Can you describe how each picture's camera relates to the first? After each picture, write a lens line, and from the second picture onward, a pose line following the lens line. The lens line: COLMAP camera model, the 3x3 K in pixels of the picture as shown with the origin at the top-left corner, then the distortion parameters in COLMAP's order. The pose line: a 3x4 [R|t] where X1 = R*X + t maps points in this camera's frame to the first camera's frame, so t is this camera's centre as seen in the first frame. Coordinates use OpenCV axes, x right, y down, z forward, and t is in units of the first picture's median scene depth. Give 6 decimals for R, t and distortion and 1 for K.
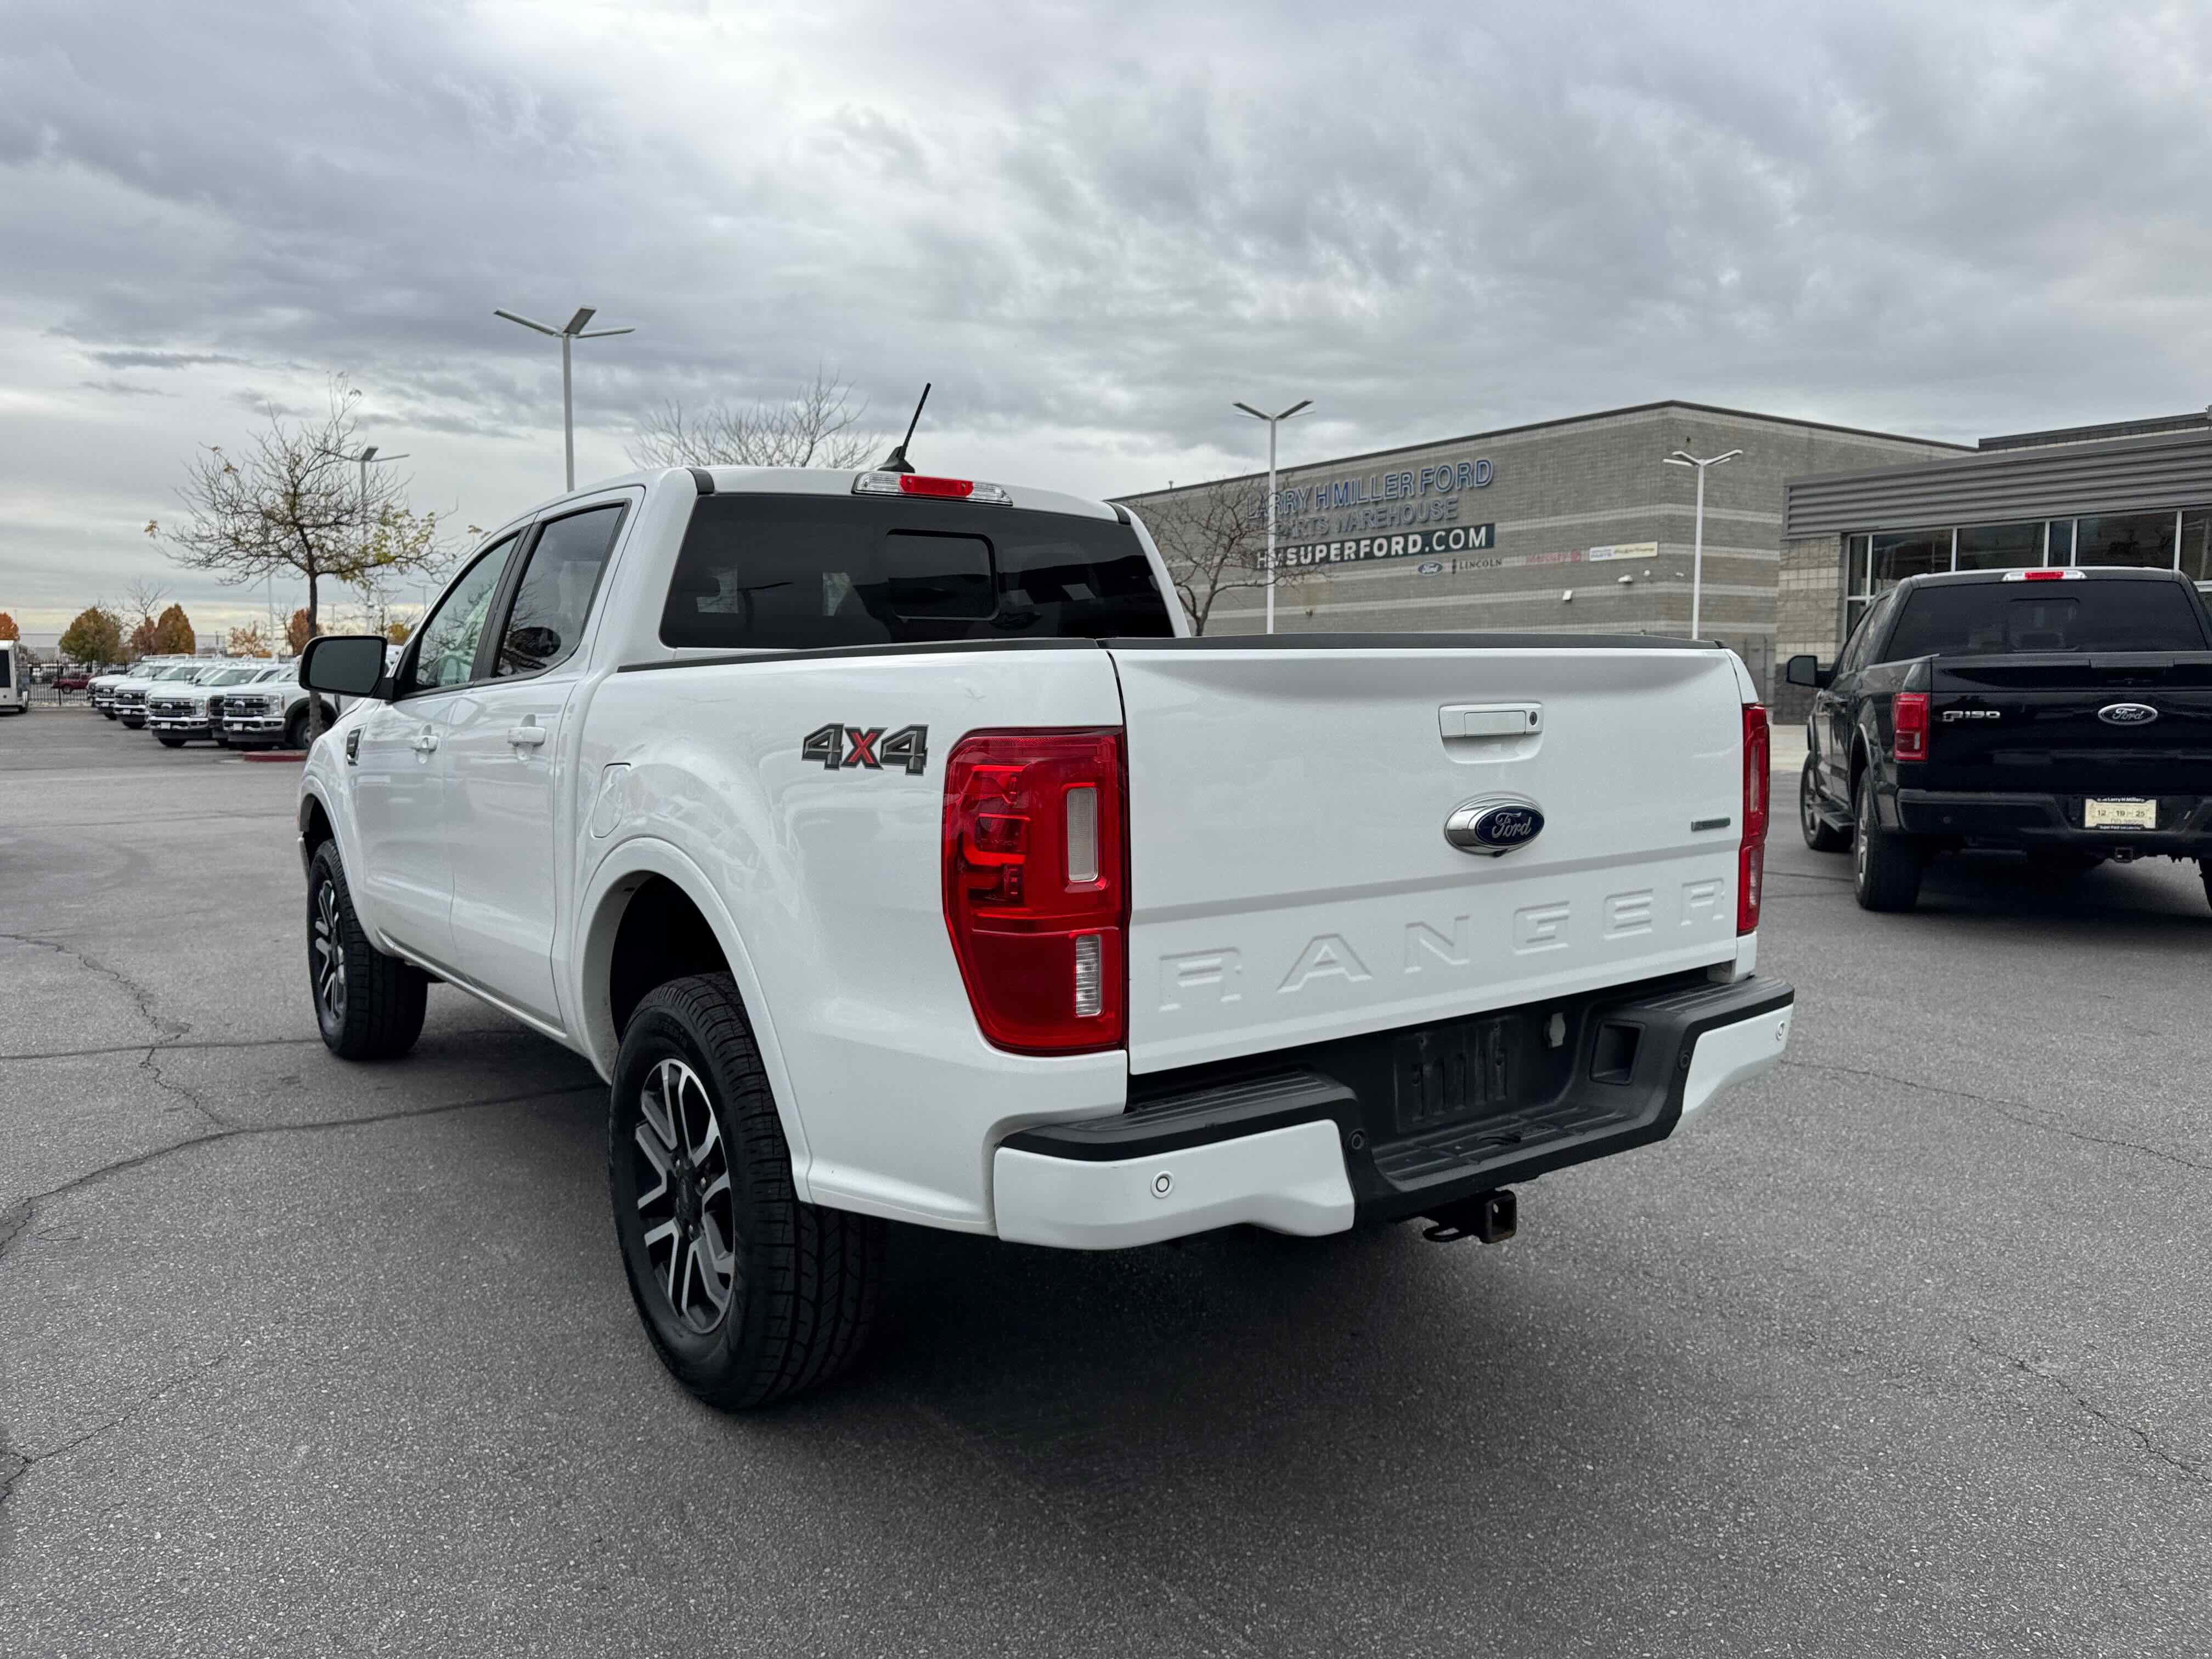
lens RADIAL K [[1587.8, 0, 1109.0], [0, 1587.8, 831.7], [0, 0, 1]] dist [0.040708, -0.031755]
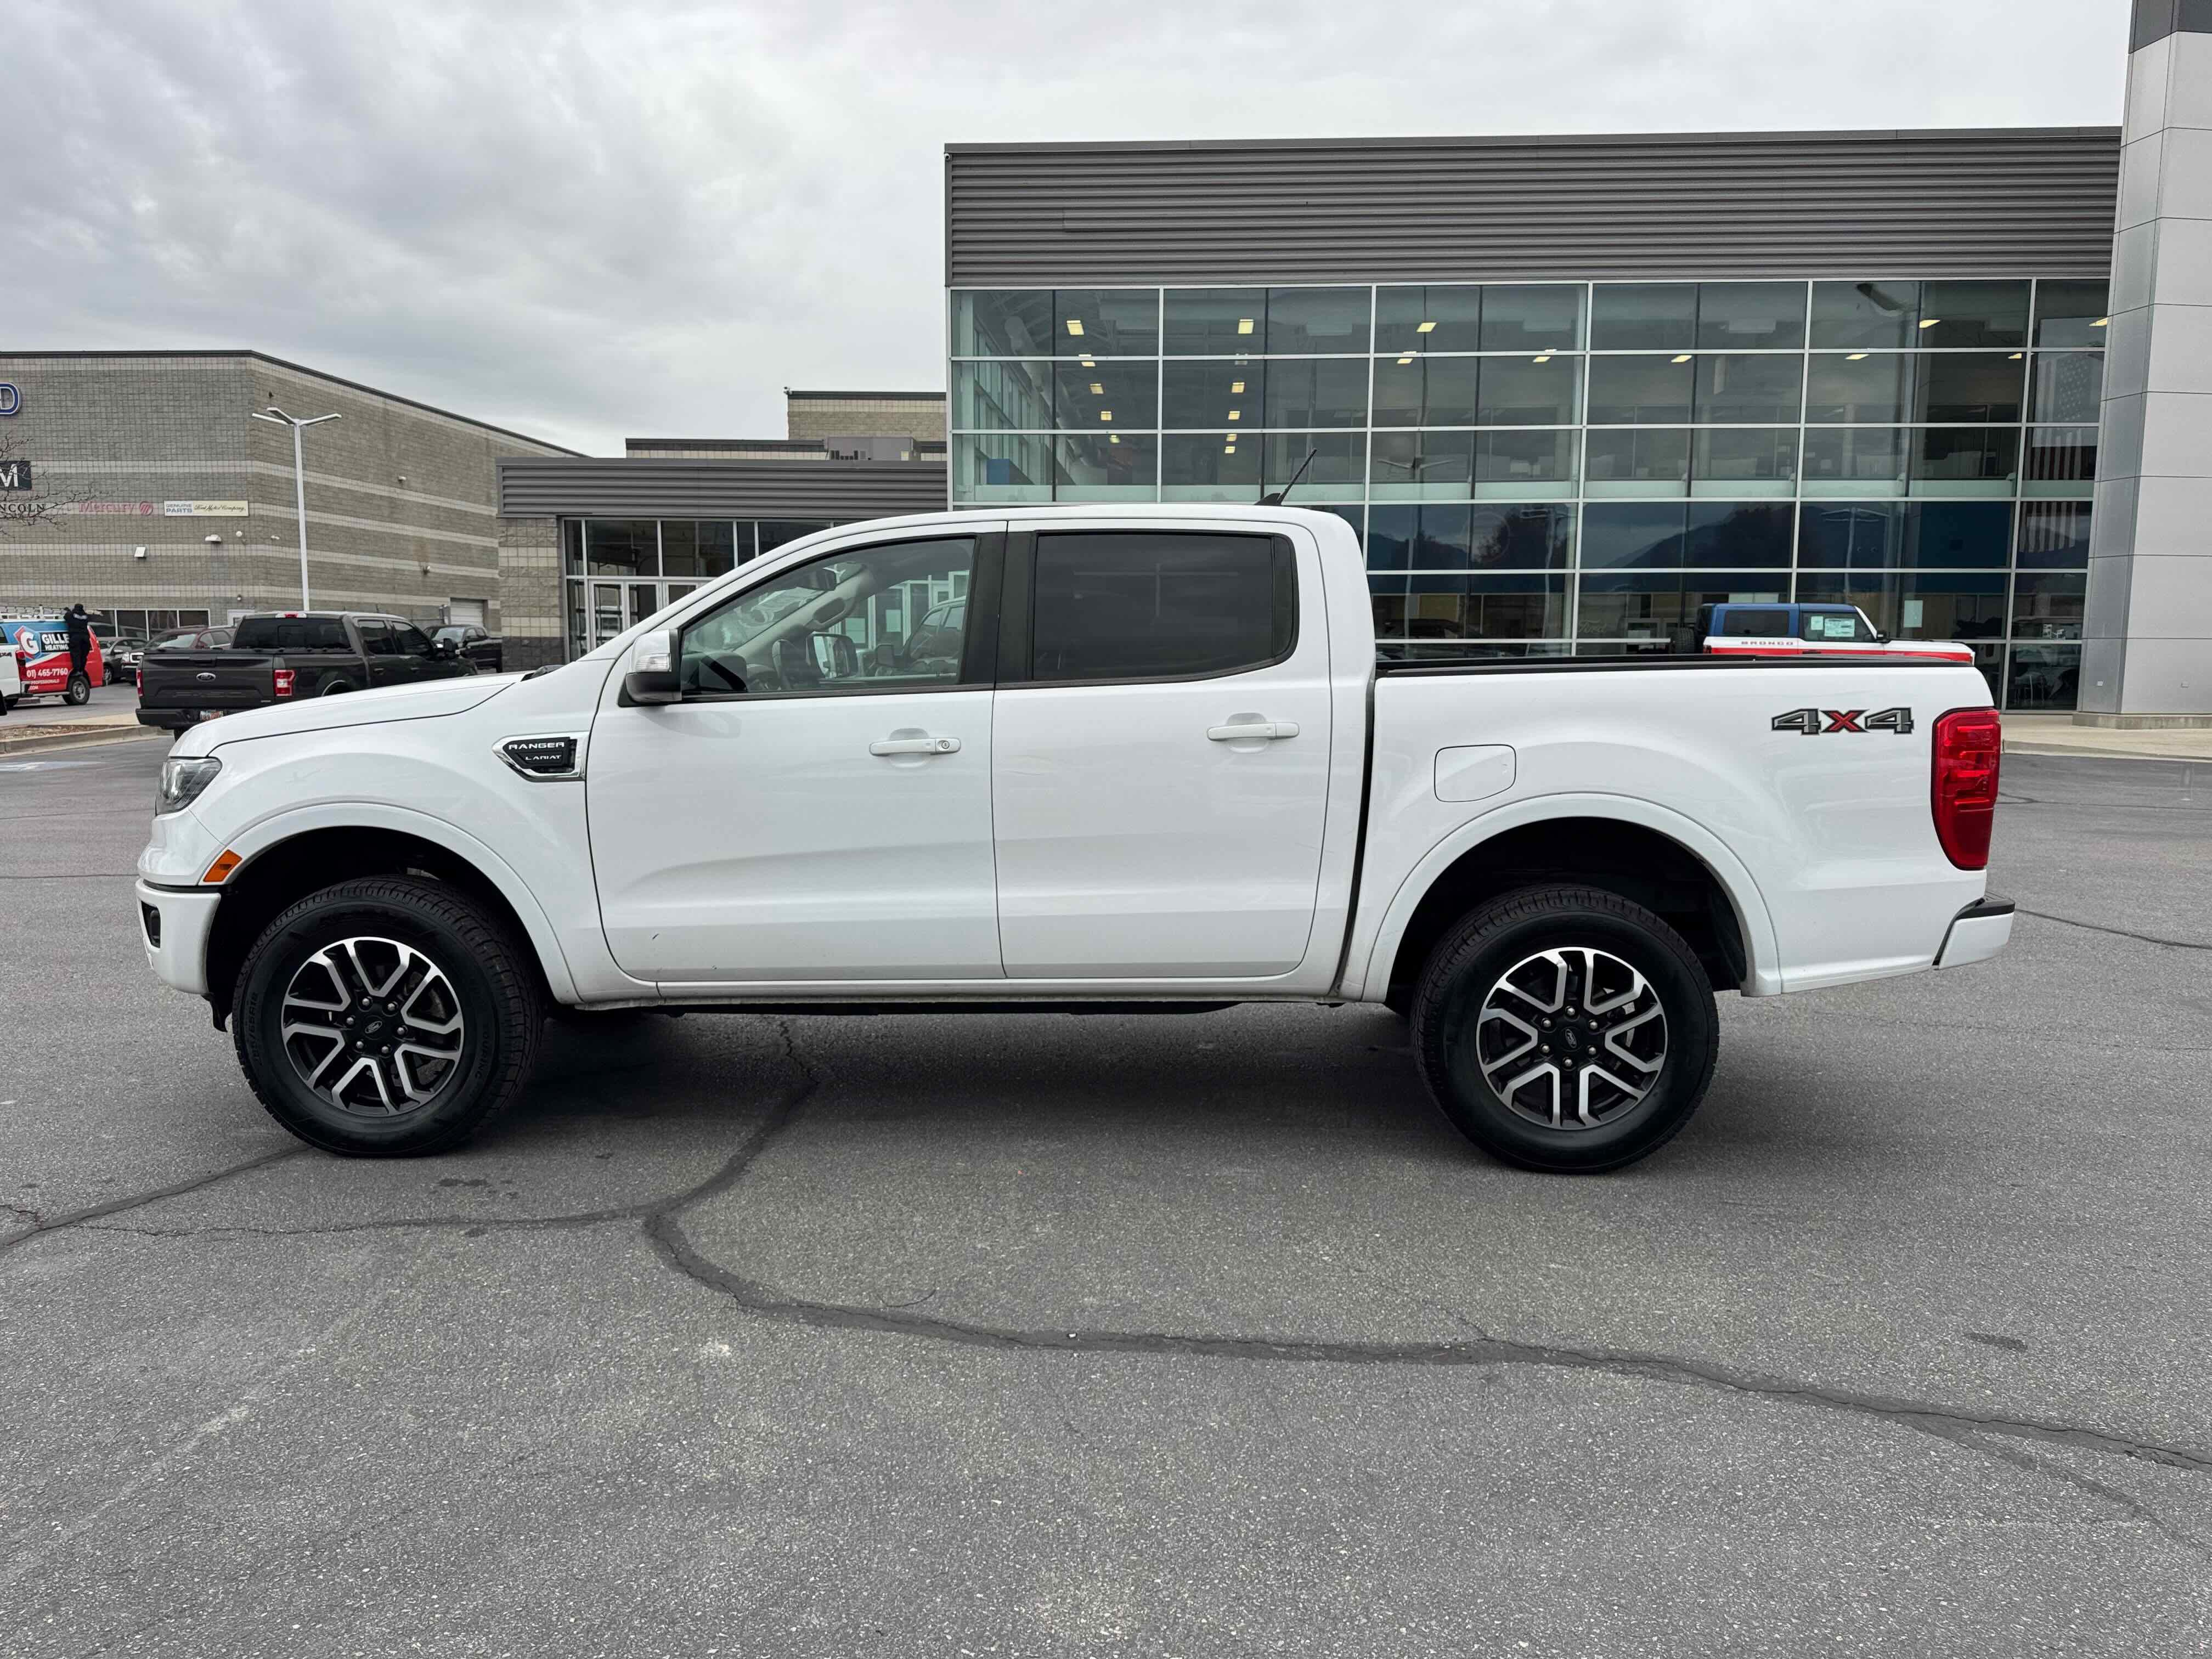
lens RADIAL K [[1587.8, 0, 1109.0], [0, 1587.8, 831.7], [0, 0, 1]] dist [0.040708, -0.031755]
pose [[0.606875, -0.088279, 0.789880, -0.107051], [0.071678, 0.995842, 0.056227, -0.004629], [-0.791559, 0.022495, 0.610679, 0.028752]]
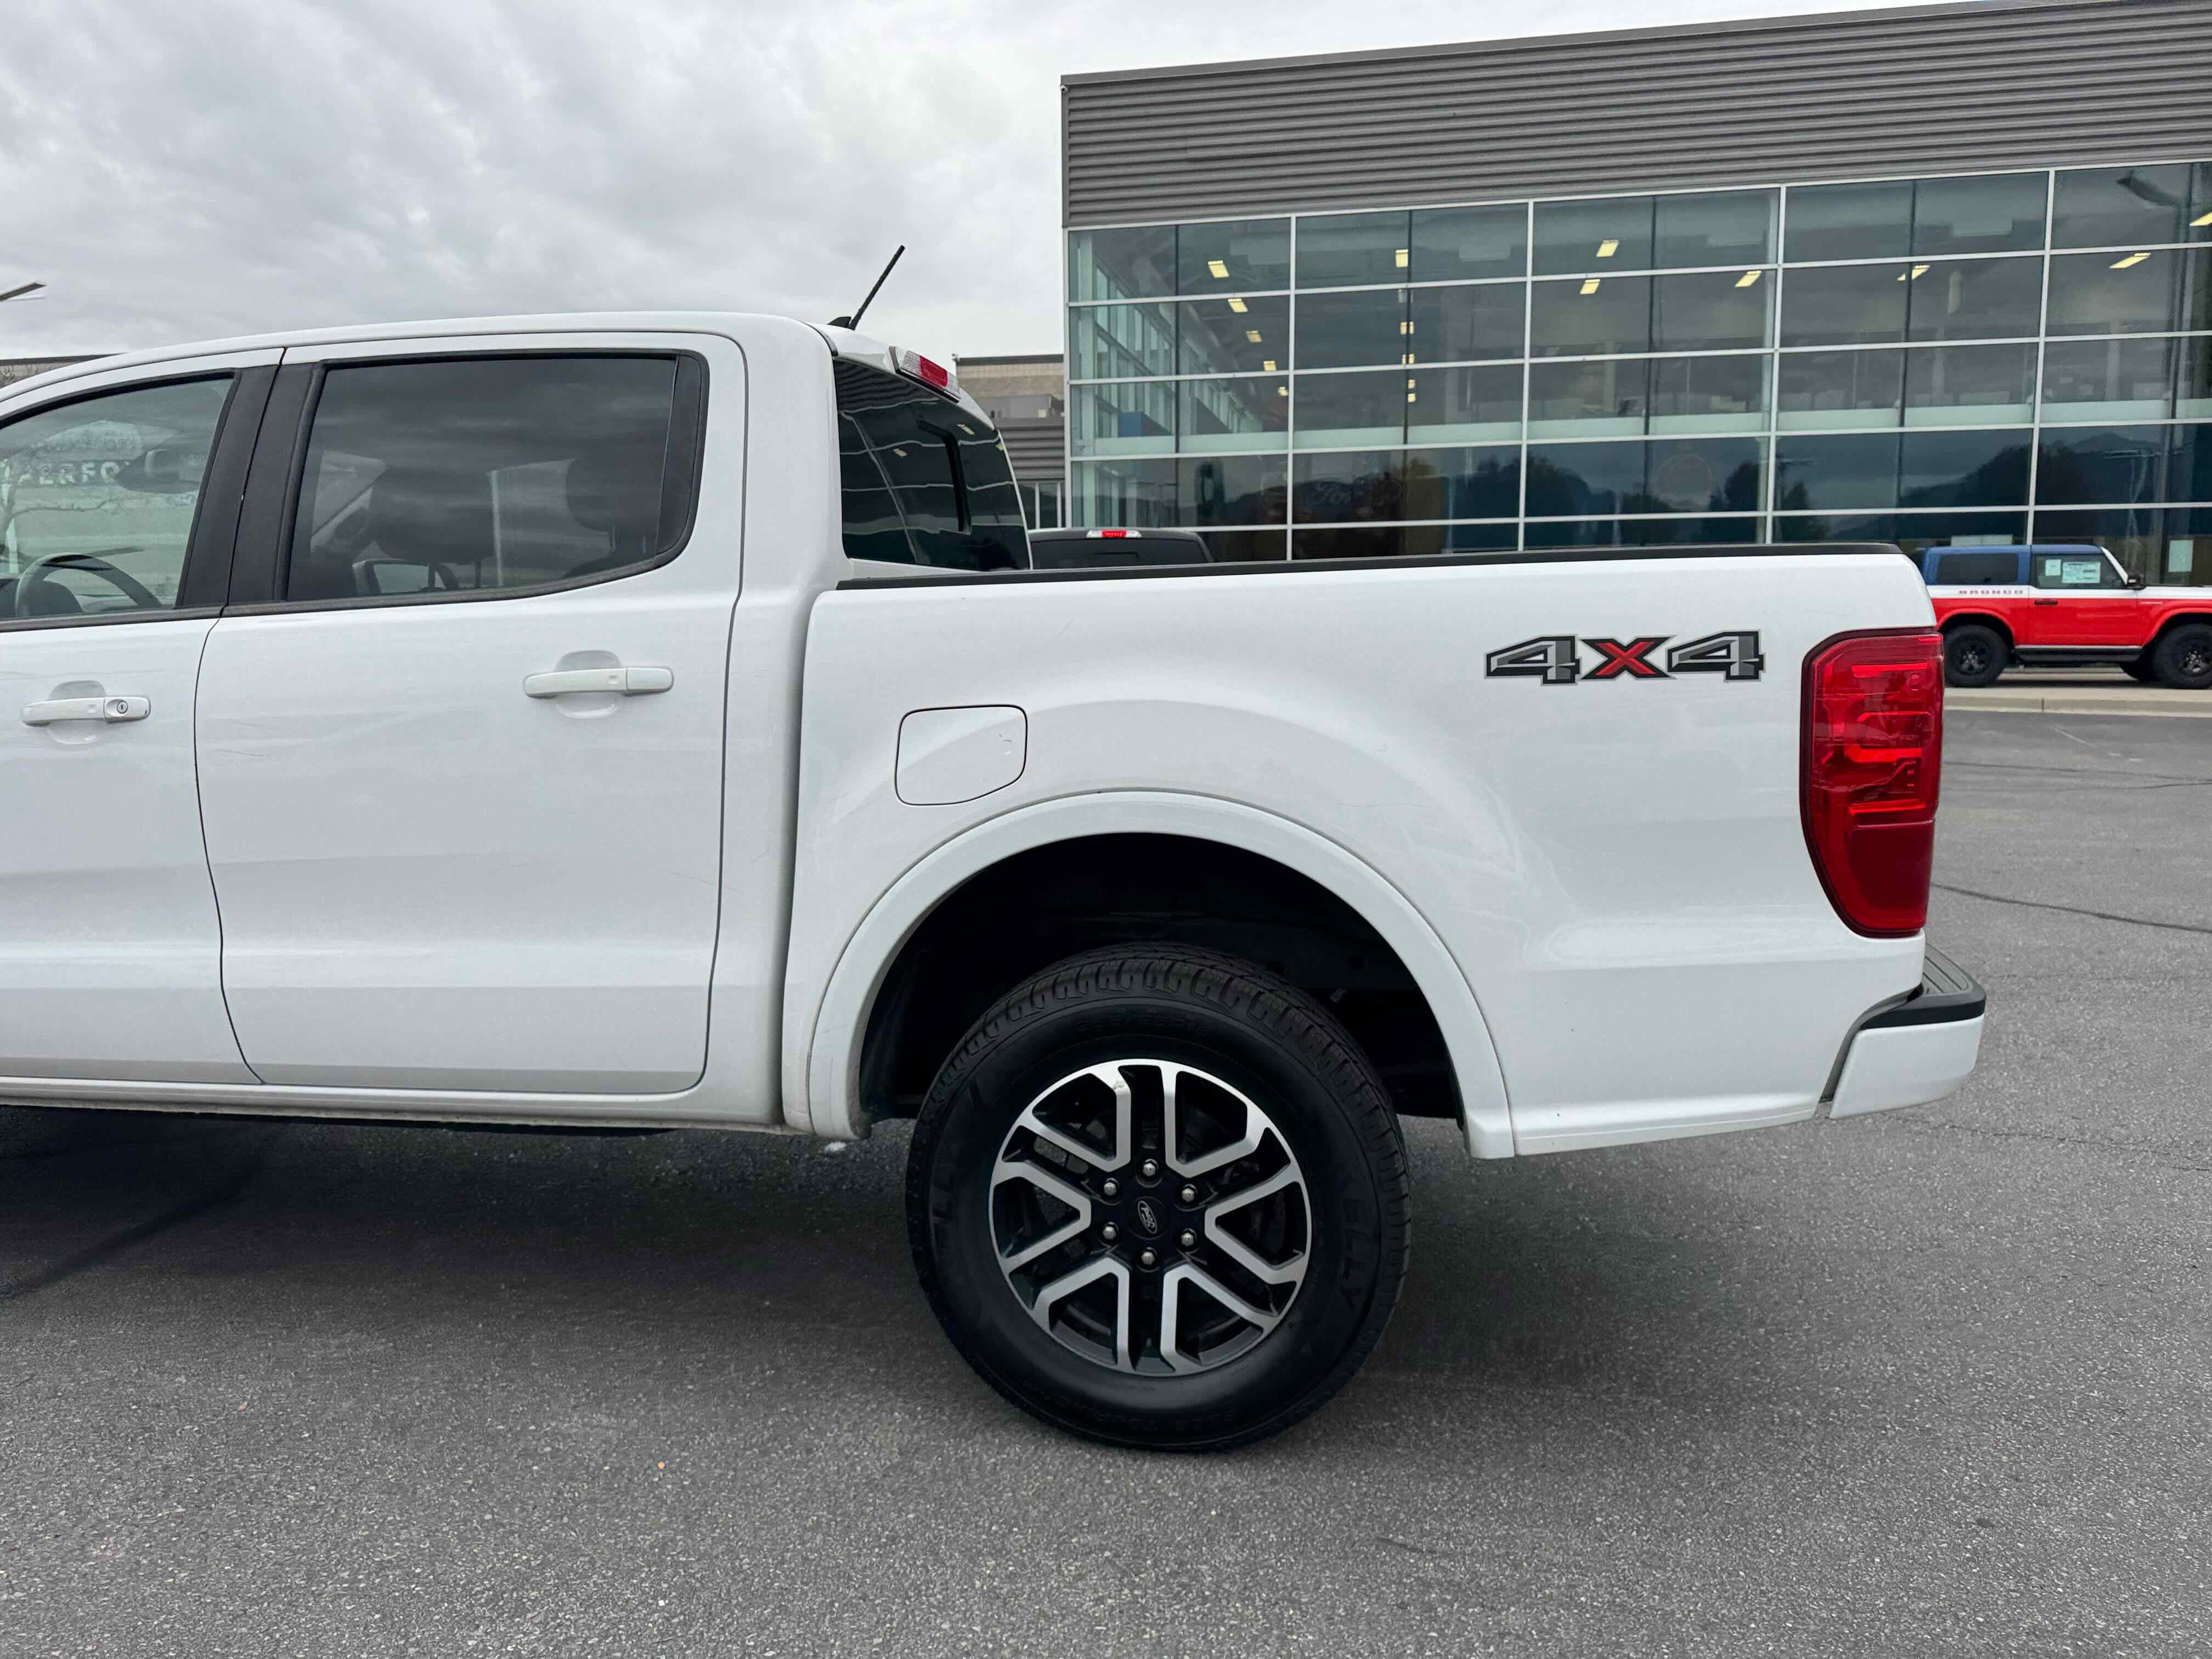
lens RADIAL K [[1568.2, 0, 1106.0], [0, 1568.2, 829.5], [0, 0, 1]] dist [0.059535, -0.067610]
pose [[0.717795, -0.097408, 0.689407, -0.053166], [0.075353, 0.995218, 0.062162, -0.001696], [-0.692165, 0.007329, 0.721702, 0.027317]]
